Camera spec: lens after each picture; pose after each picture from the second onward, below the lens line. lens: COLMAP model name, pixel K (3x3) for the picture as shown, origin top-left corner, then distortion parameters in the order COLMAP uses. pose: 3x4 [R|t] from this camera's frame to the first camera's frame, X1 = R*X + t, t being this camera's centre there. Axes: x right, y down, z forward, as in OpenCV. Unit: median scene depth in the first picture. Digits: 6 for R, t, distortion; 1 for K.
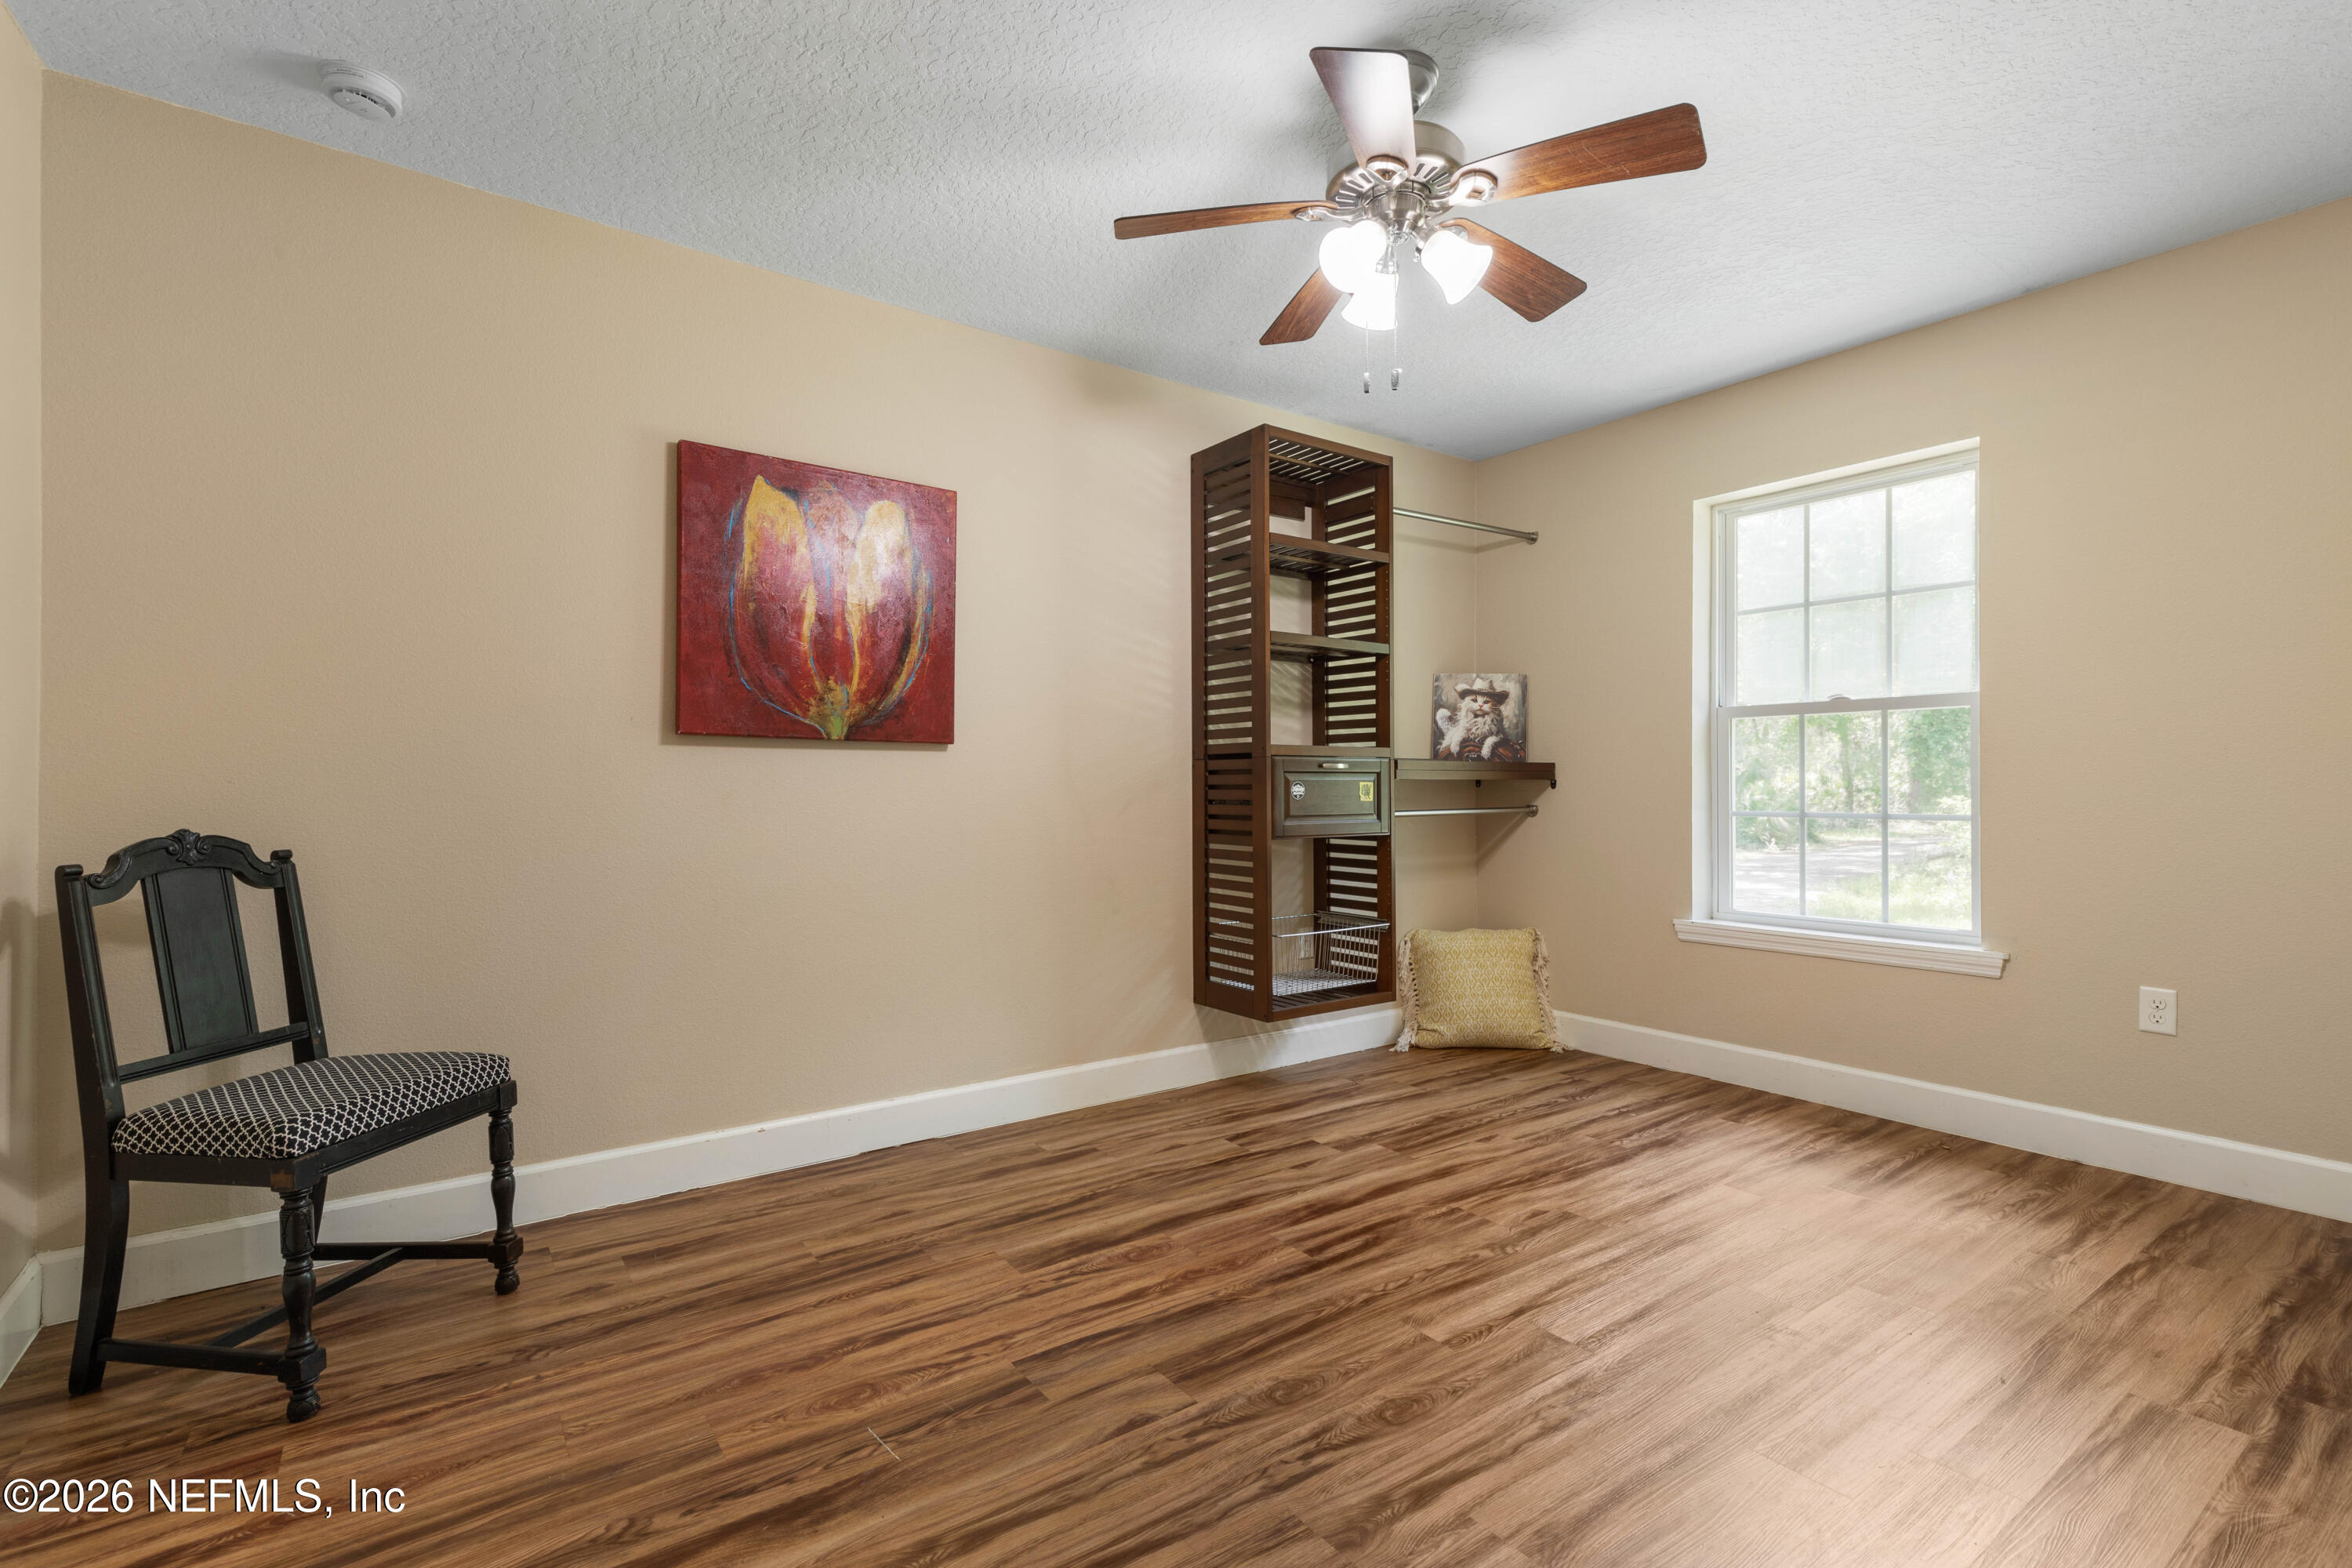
lens RADIAL K [[1076.2, 0, 1213.2], [0, 1076.2, 800.5], [0, 0, 1]] dist [-0.002916, -0.000359]
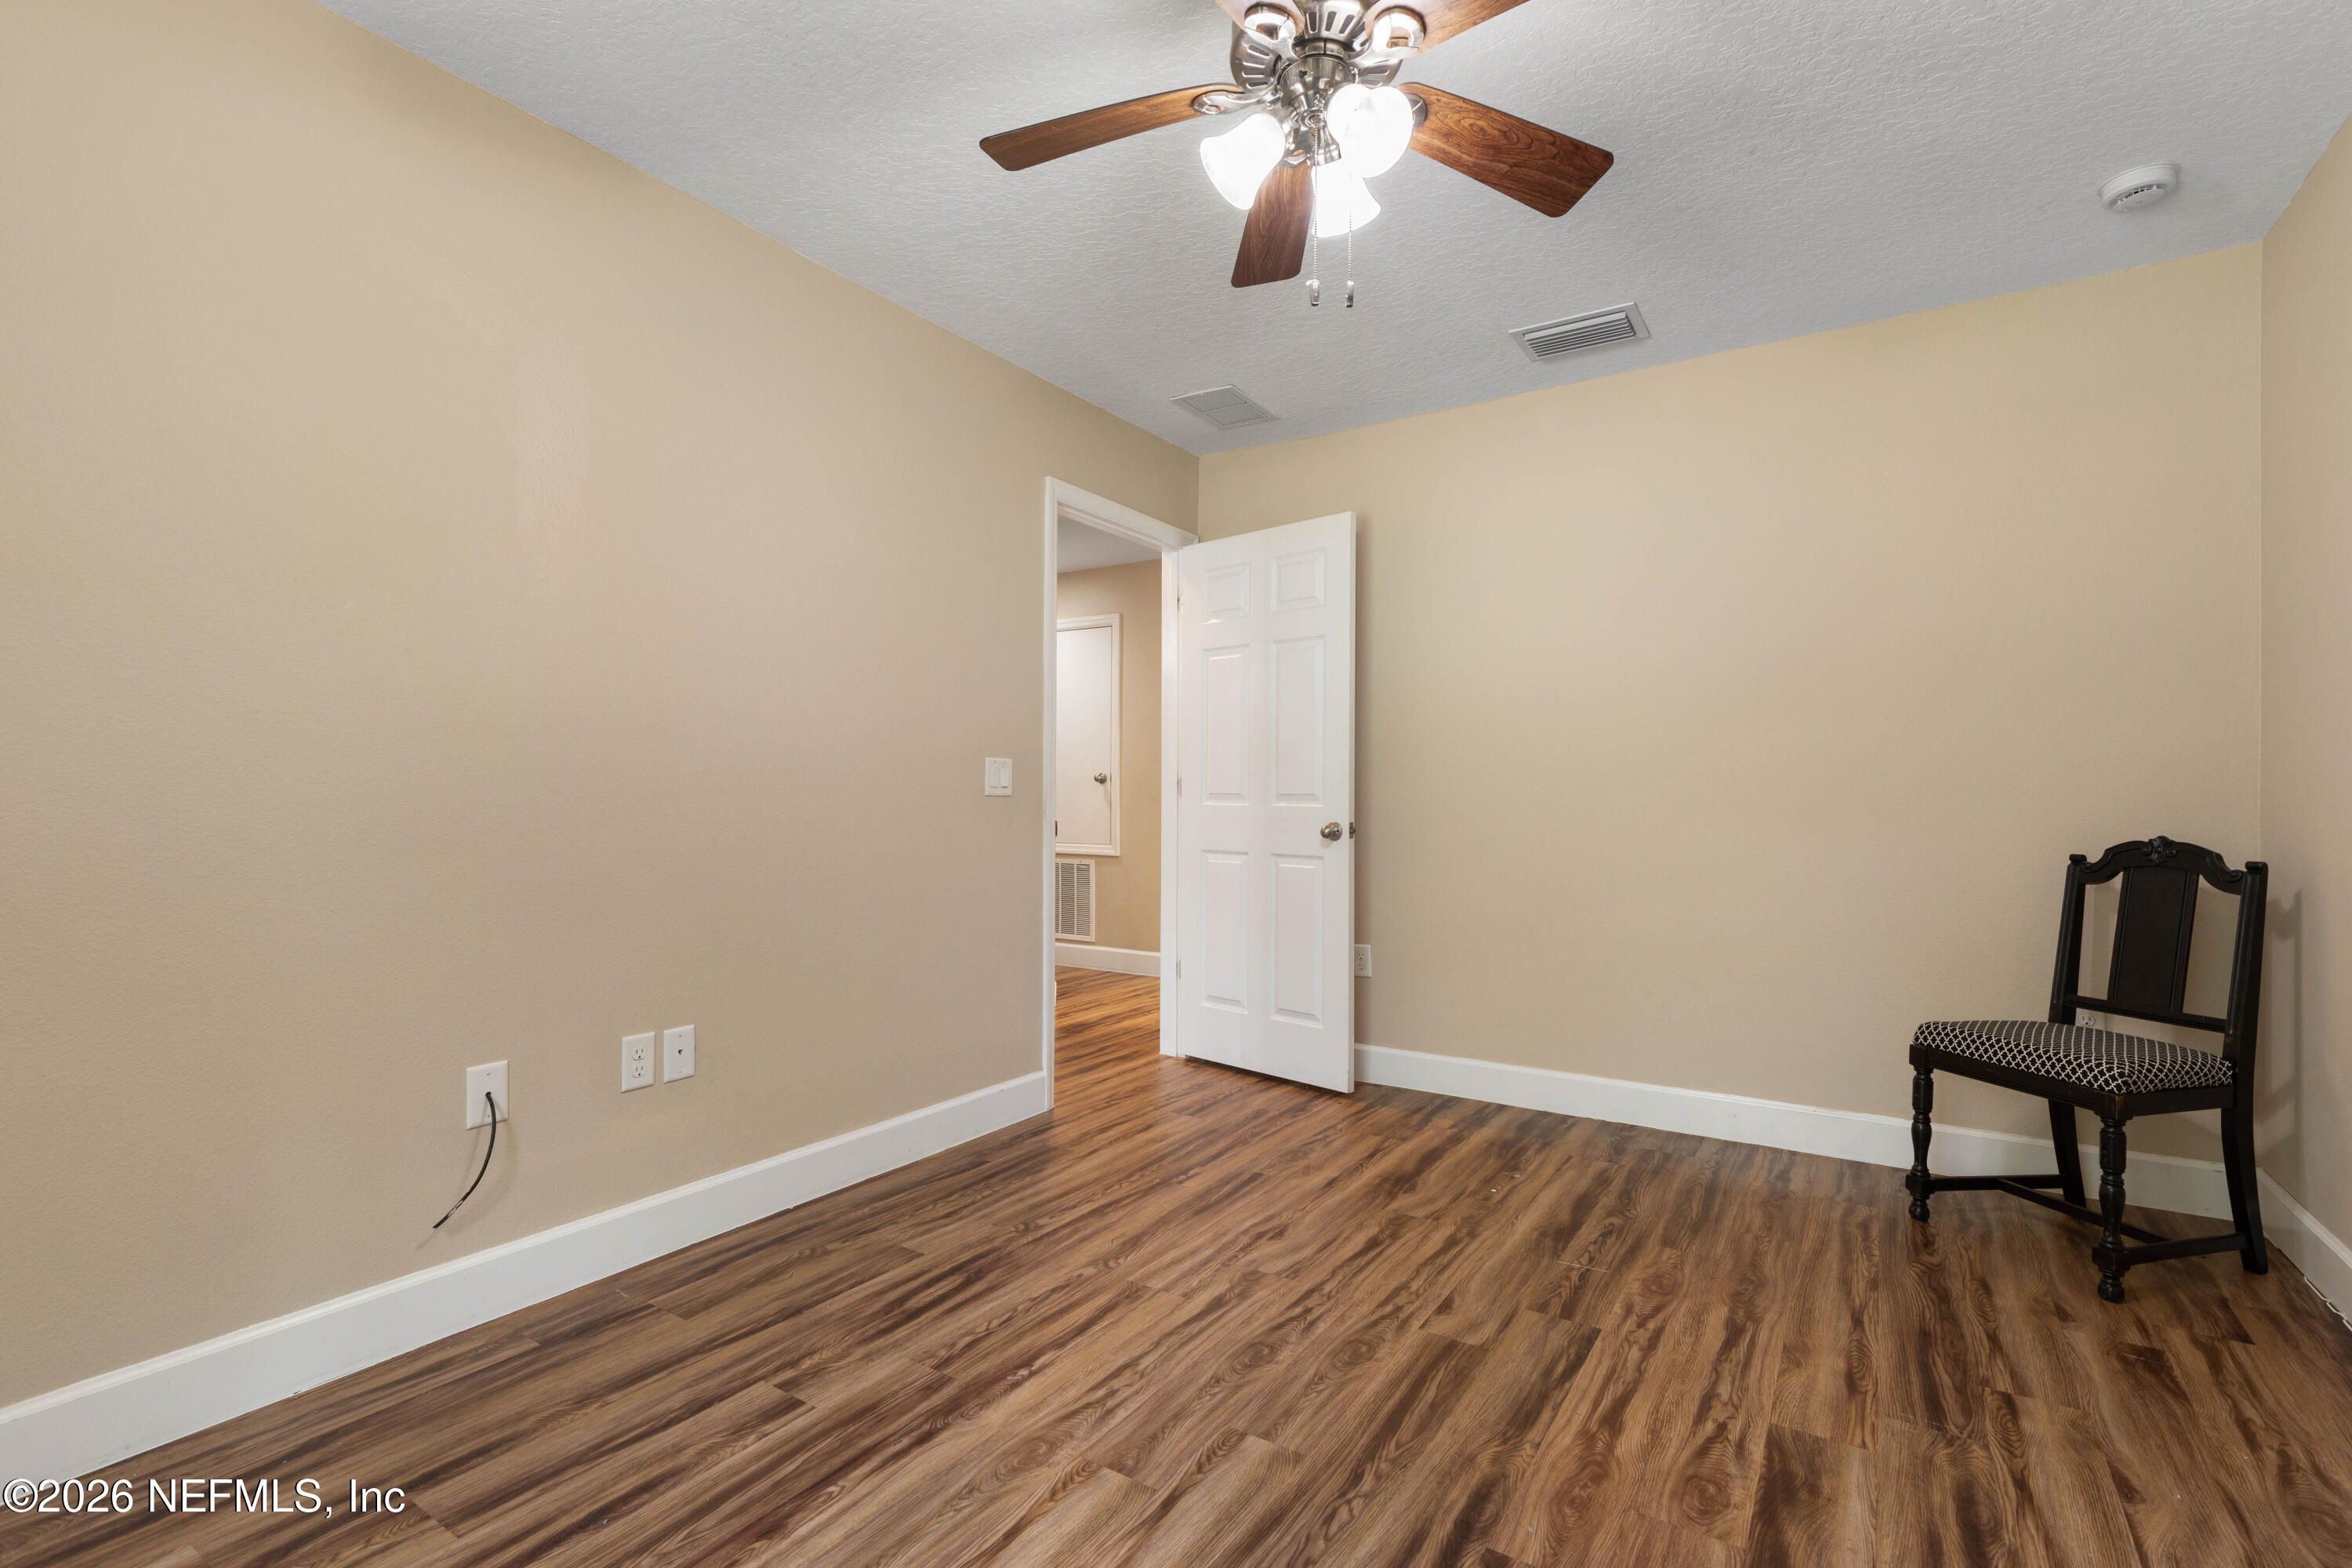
lens RADIAL K [[1076.2, 0, 1174.4], [0, 1076.2, 779.6], [0, 0, 1]] dist [-0.002916, -0.000359]
pose [[-0.943803, -0.006776, -0.330440, 0.562899], [-0.006305, 0.999977, -0.002497, -0.029268], [0.330450, -0.000273, -0.943824, 1.810191]]
